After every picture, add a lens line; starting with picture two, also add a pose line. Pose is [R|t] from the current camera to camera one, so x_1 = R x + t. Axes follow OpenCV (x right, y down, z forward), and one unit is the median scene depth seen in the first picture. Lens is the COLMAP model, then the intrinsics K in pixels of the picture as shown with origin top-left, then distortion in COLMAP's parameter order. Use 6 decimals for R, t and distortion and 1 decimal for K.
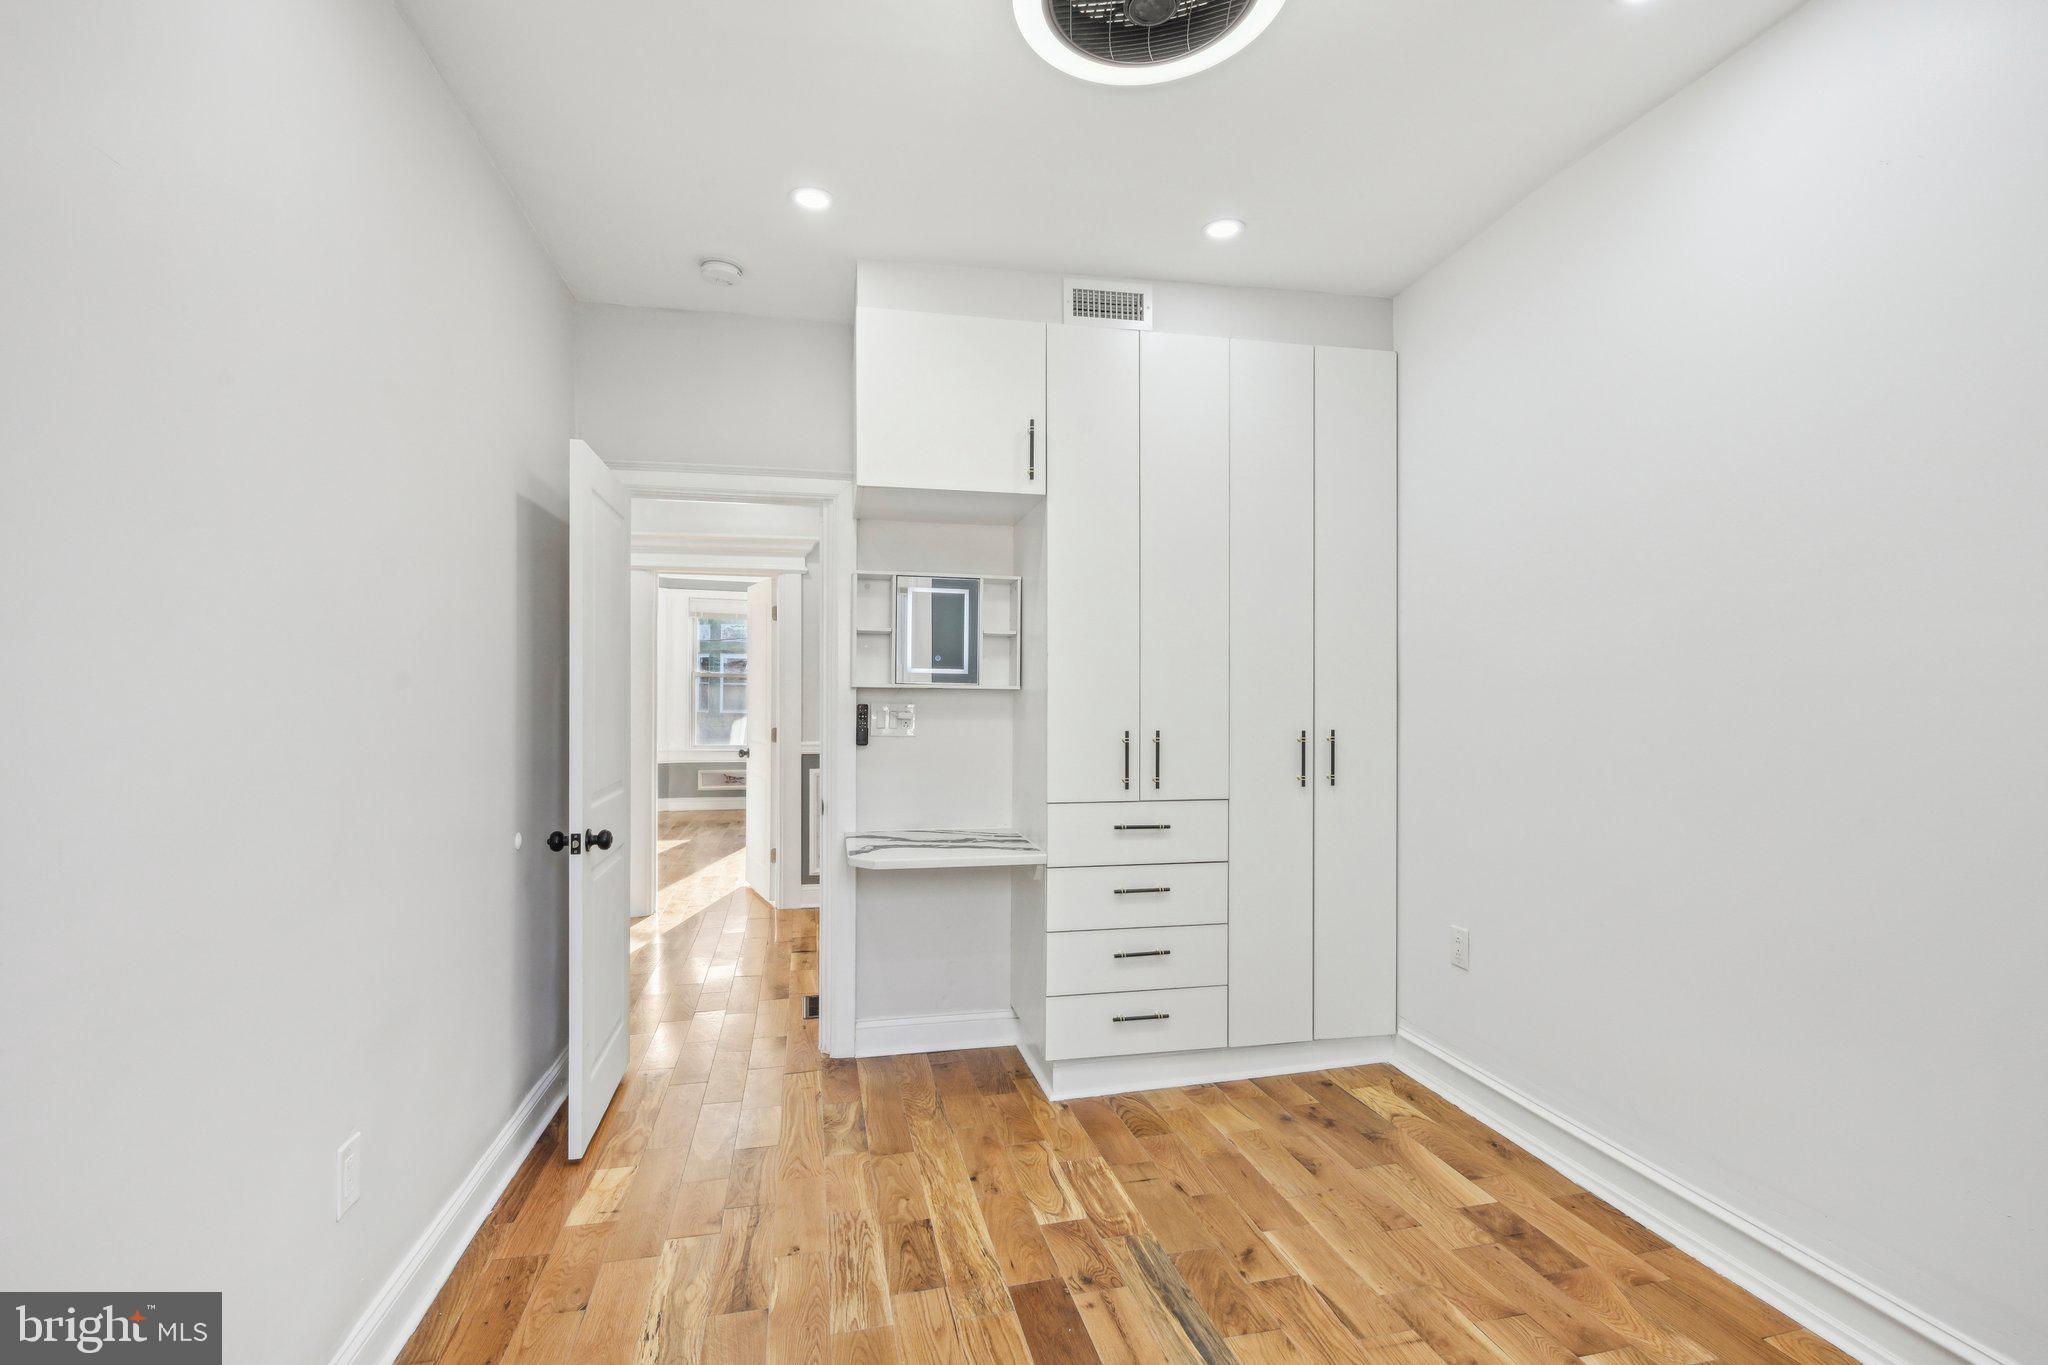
lens RADIAL K [[944.8, 0, 1017.0], [0, 944.8, 688.1], [0, 0, 1]] dist [-0.001200, -0.000126]
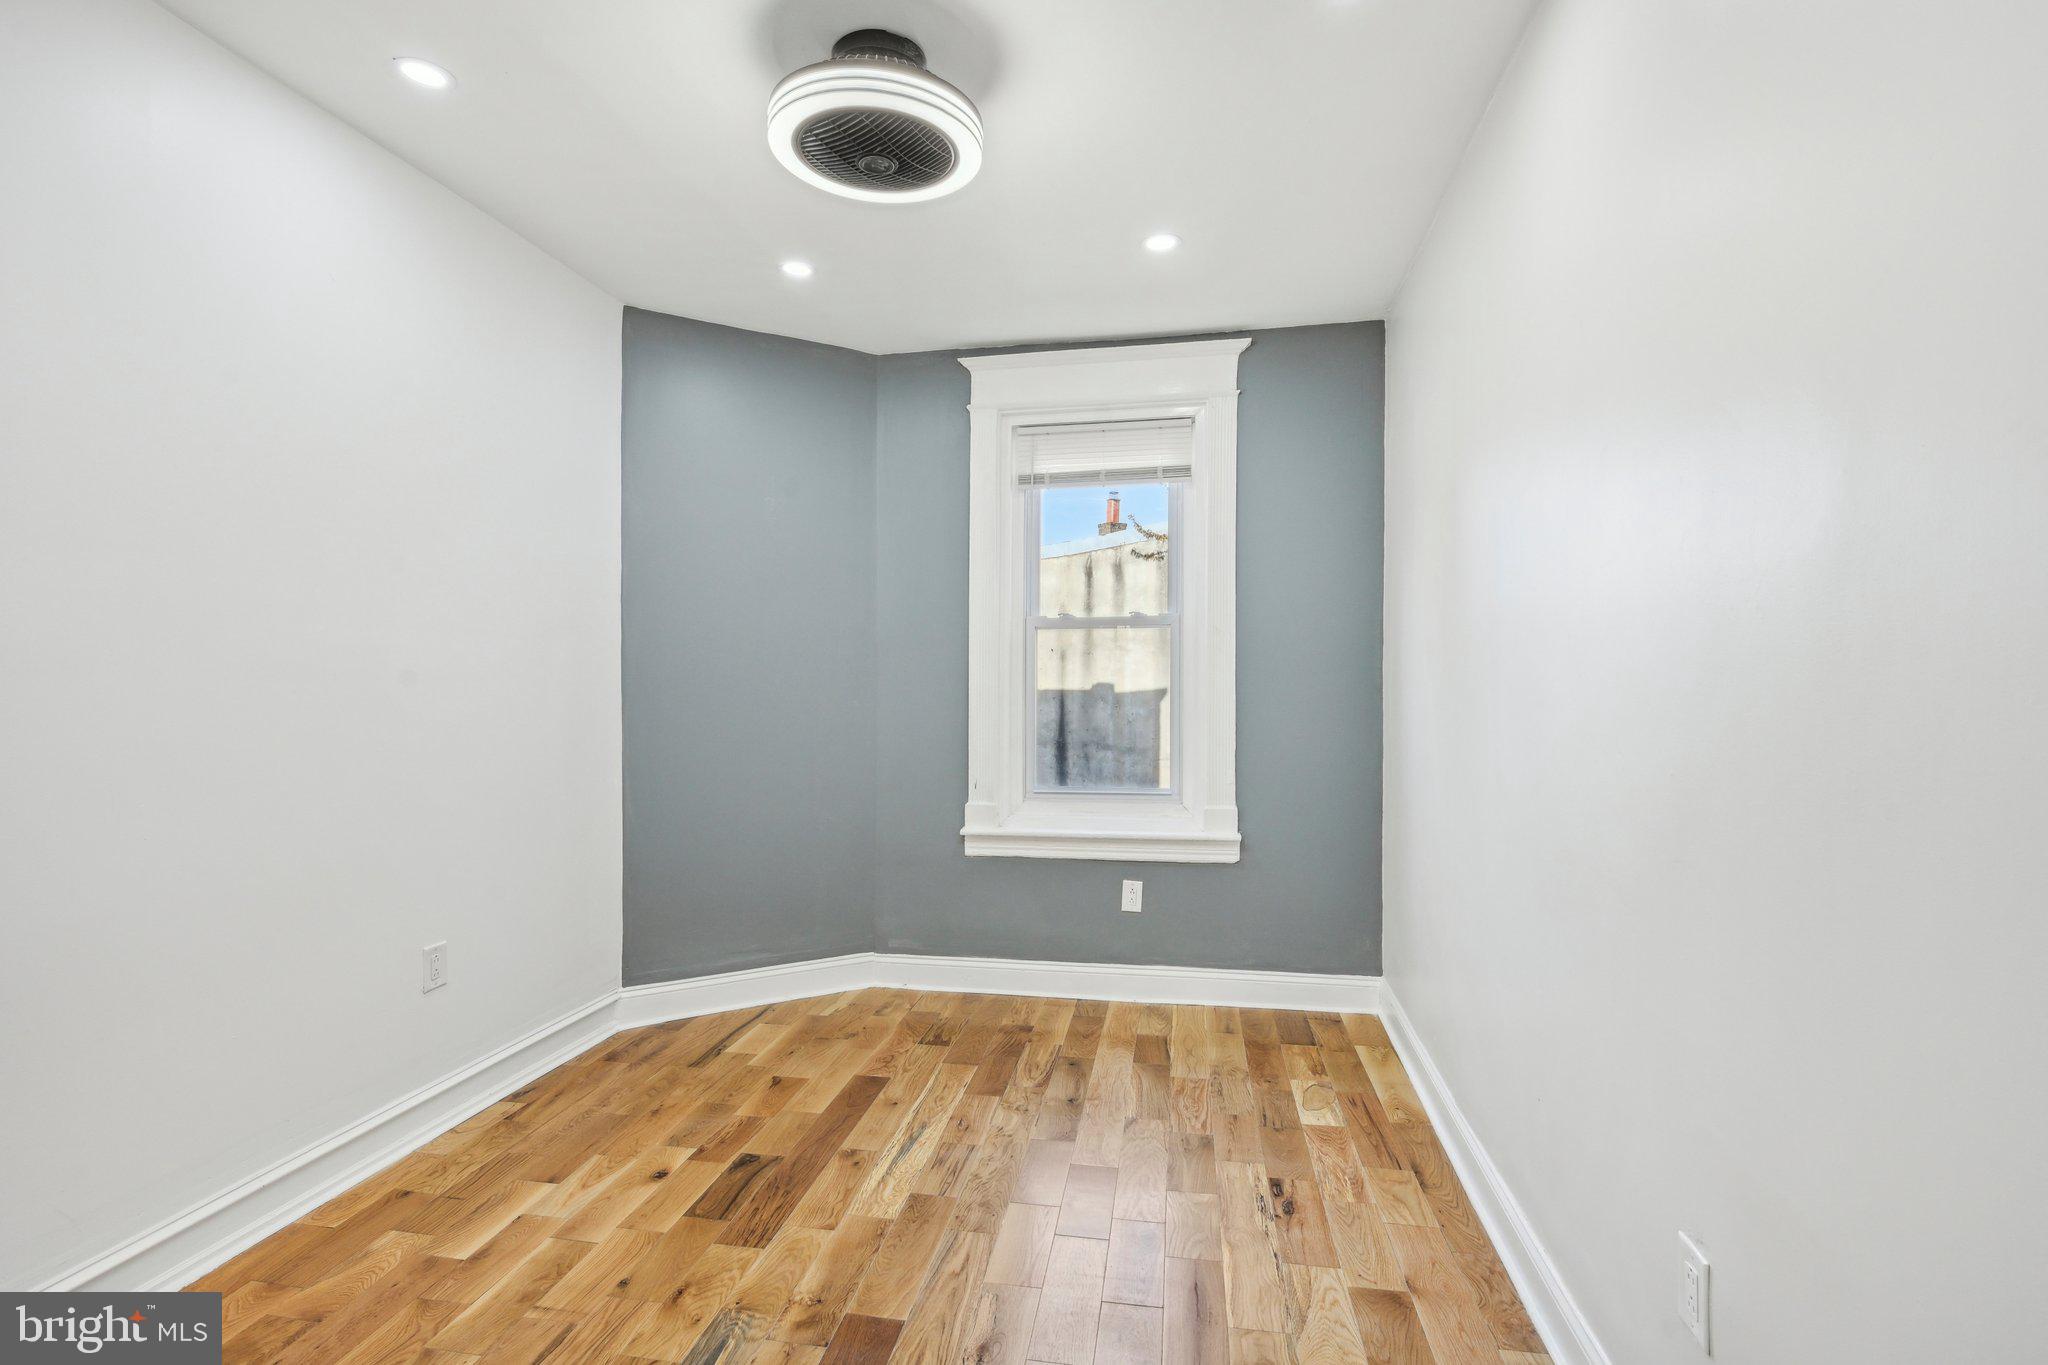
lens RADIAL K [[944.8, 0, 1017.0], [0, 944.8, 688.1], [0, 0, 1]] dist [-0.001200, -0.000126]
pose [[-0.926261, 0.000555, 0.376883, -0.443091], [-0.003244, 0.999950, -0.009444, 0.013700], [-0.376869, -0.009971, -0.926213, 1.708851]]
